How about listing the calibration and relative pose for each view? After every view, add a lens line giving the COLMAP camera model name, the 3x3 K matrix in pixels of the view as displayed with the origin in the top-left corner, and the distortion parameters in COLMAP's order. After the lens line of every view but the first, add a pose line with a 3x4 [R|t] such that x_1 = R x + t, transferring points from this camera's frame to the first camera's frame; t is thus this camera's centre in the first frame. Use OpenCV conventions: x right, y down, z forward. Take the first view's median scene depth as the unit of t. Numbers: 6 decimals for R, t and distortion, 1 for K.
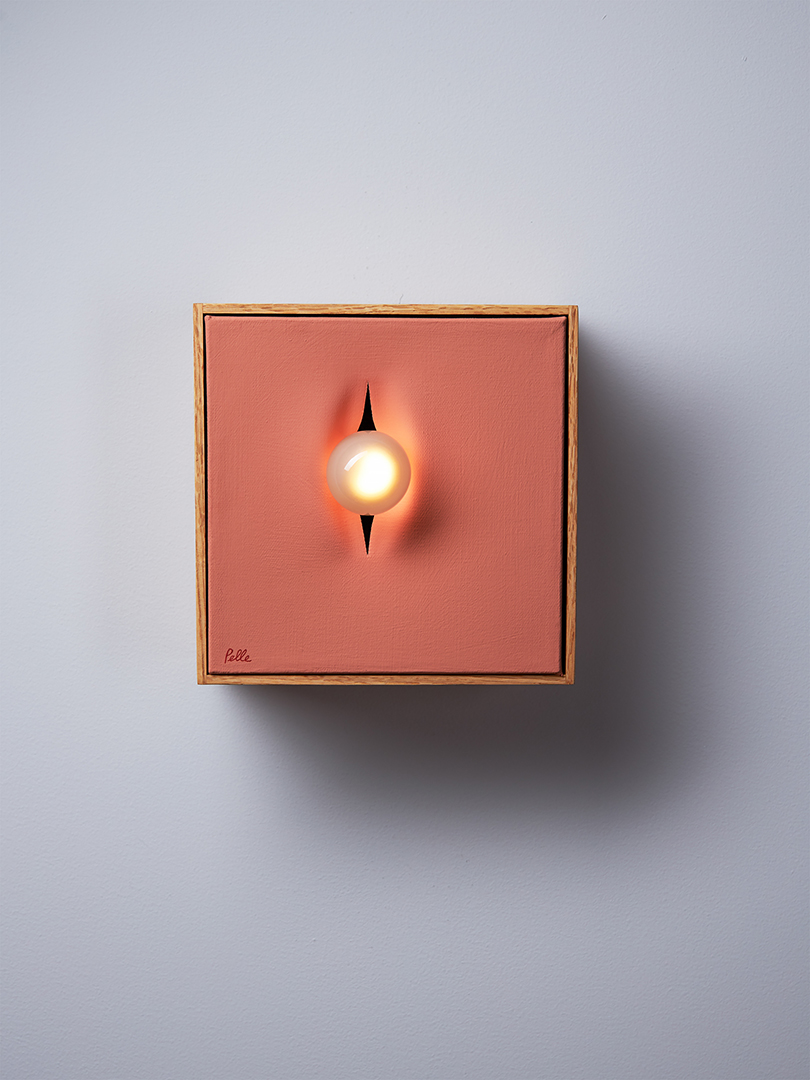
lens RADIAL K [[1771.3, 0, 397.6], [0, 1771.3, 551.6], [0, 0, 1]] dist [-0.008491, 0.000000]
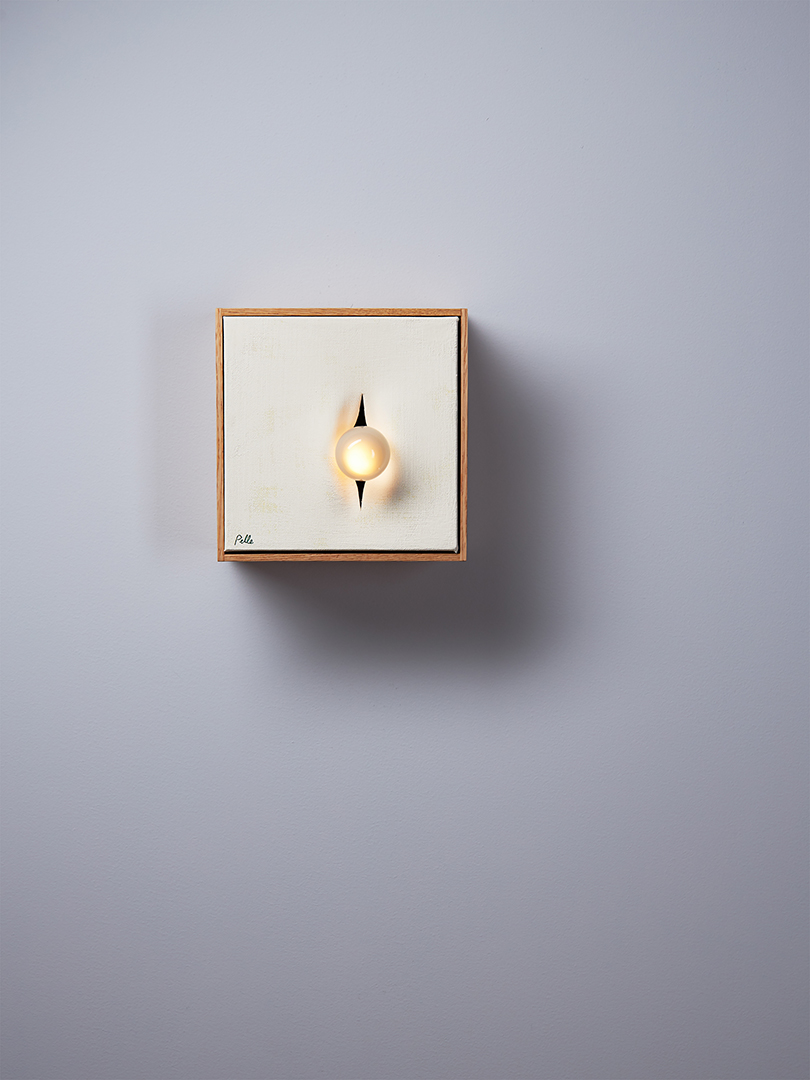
lens RADIAL K [[1831.2, 0, 400.1], [0, 1831.2, 570.0], [0, 0, 1]] dist [-0.021182, 0.000000]
pose [[0.999980, 0.002326, -0.005900, 0.050473], [-0.002316, 0.999996, 0.001751, 0.072994], [0.005904, -0.001738, 0.999981, -0.518434]]
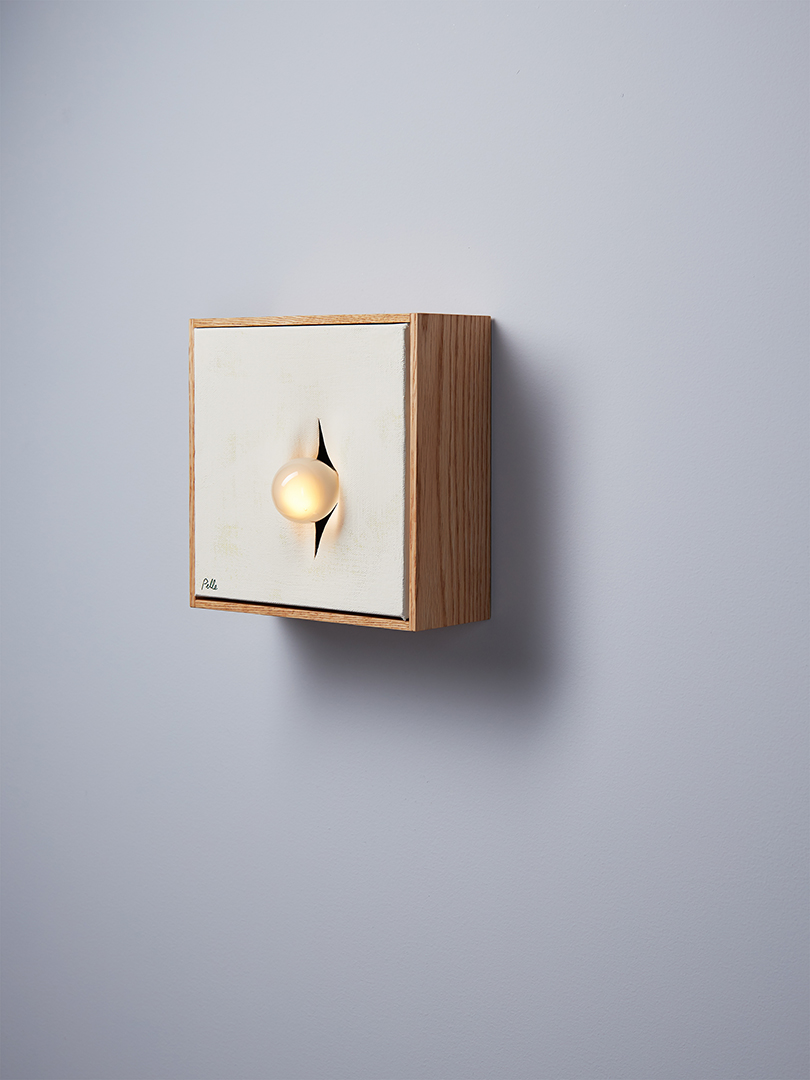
lens RADIAL K [[1831.2, 0, 410.1], [0, 1831.2, 515.9], [0, 0, 1]] dist [-0.021182, 0.000000]
pose [[0.774684, 0.049911, -0.630376, 0.792548], [-0.073904, 0.997195, -0.011868, 0.011415], [0.628016, 0.055782, 0.776199, 0.025939]]
